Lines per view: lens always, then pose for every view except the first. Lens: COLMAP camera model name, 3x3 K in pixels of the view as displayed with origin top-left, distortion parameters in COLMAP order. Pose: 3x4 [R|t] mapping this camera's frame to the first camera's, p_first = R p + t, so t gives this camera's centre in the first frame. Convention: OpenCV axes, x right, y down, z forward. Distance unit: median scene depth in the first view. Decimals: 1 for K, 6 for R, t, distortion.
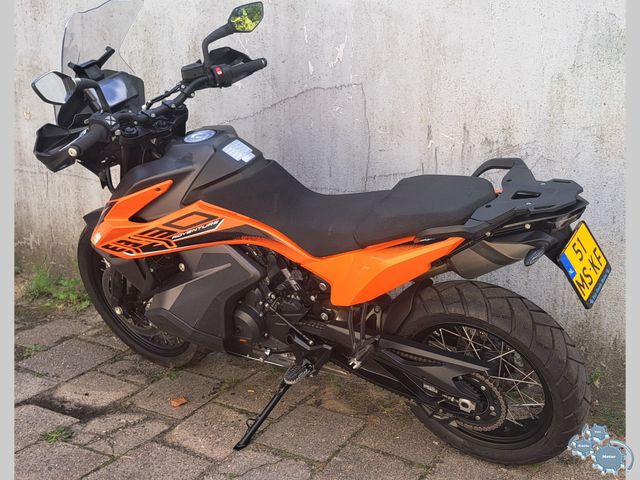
lens RADIAL K [[766.7, 0, 393.2], [0, 766.7, 234.9], [0, 0, 1]] dist [0.058867, 0.000000]
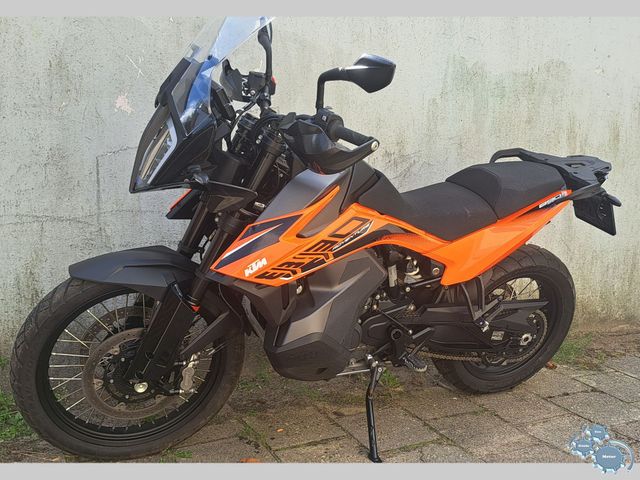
lens RADIAL K [[688.7, 0, 312.7], [0, 688.7, 233.4], [0, 0, 1]] dist [0.057053, 0.000000]
pose [[0.581399, -0.110524, 0.806077, -0.904417], [0.203008, 0.979101, -0.012176, -0.008792], [-0.787885, 0.170720, 0.591685, 0.499389]]
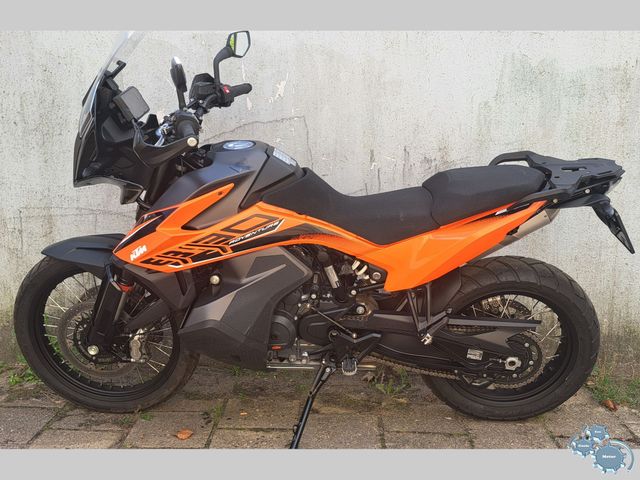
lens RADIAL K [[688.7, 0, 319.5], [0, 688.7, 235.8], [0, 0, 1]] dist [0.057053, 0.000000]
pose [[0.893404, -0.055998, 0.445751, -0.543314], [0.119507, 0.986075, -0.115648, 0.104348], [-0.433067, 0.156591, 0.887655, 0.152886]]
